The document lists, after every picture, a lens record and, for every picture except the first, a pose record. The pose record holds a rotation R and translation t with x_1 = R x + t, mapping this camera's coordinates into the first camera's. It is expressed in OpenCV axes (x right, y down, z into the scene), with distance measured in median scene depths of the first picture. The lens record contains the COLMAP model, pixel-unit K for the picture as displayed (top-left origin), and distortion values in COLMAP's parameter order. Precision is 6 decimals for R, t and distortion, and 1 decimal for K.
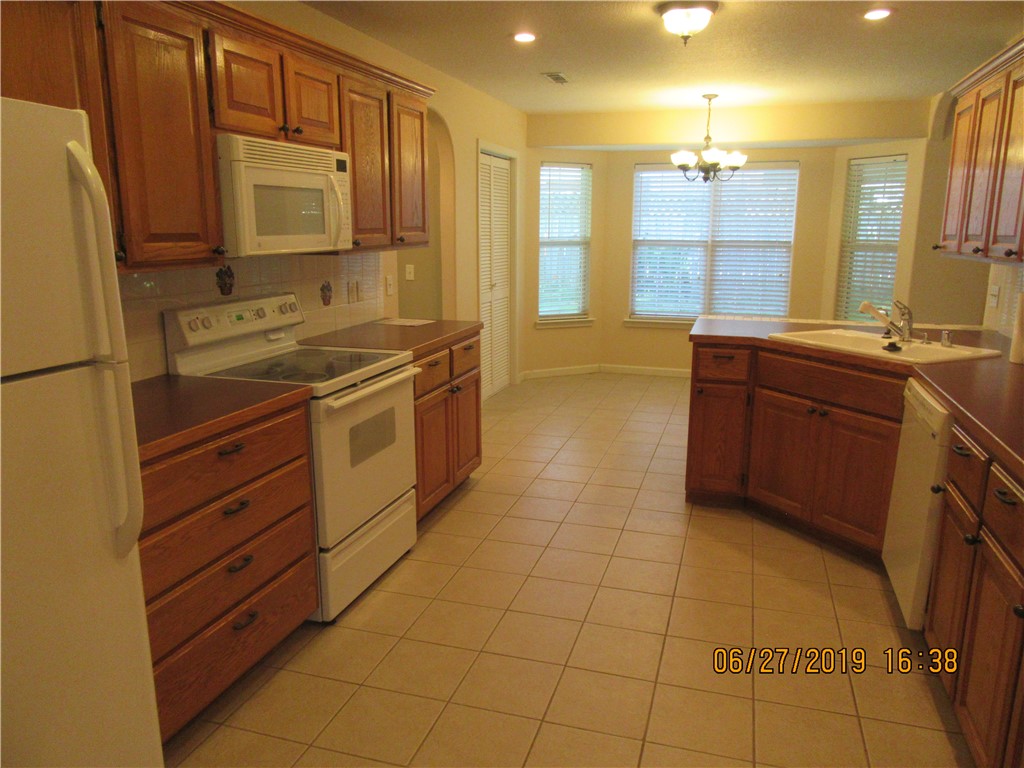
lens RADIAL K [[757.4, 0, 512.0], [0, 757.4, 384.0], [0, 0, 1]] dist [-0.002774, -0.001459]
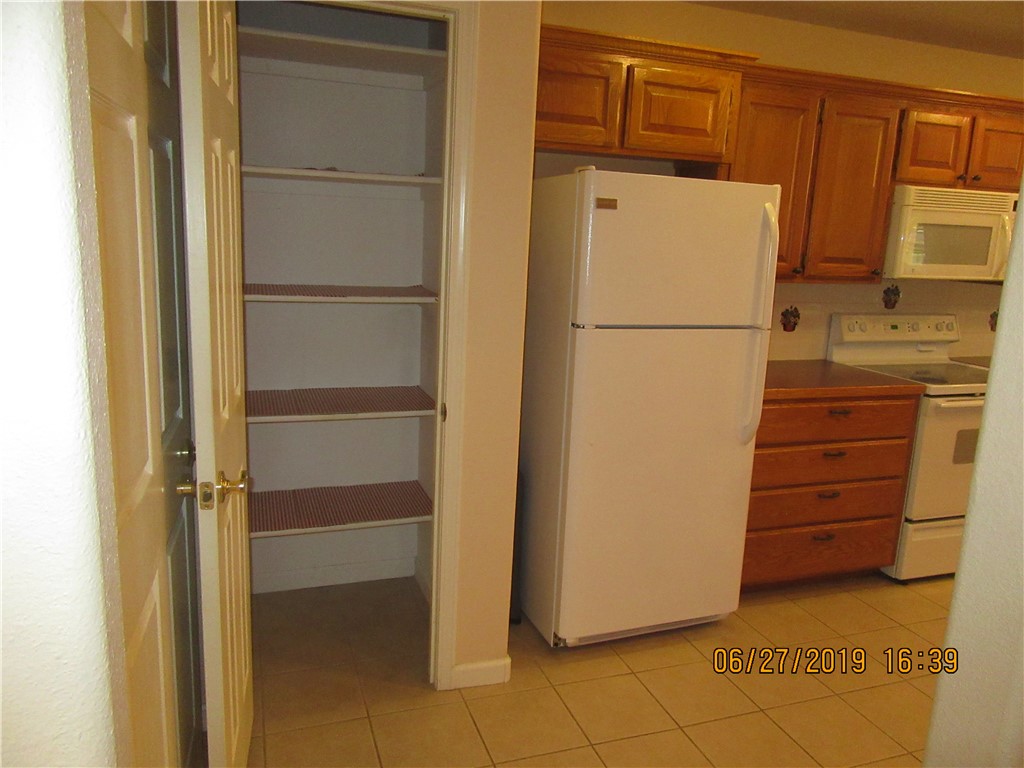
lens RADIAL K [[757.4, 0, 512.0], [0, 757.4, 384.0], [0, 0, 1]] dist [-0.002774, -0.001459]
pose [[0.599470, 0.182619, -0.779286, 0.284692], [-0.206046, 0.976020, 0.070219, 0.051566], [0.773421, 0.118474, 0.622722, -0.286555]]
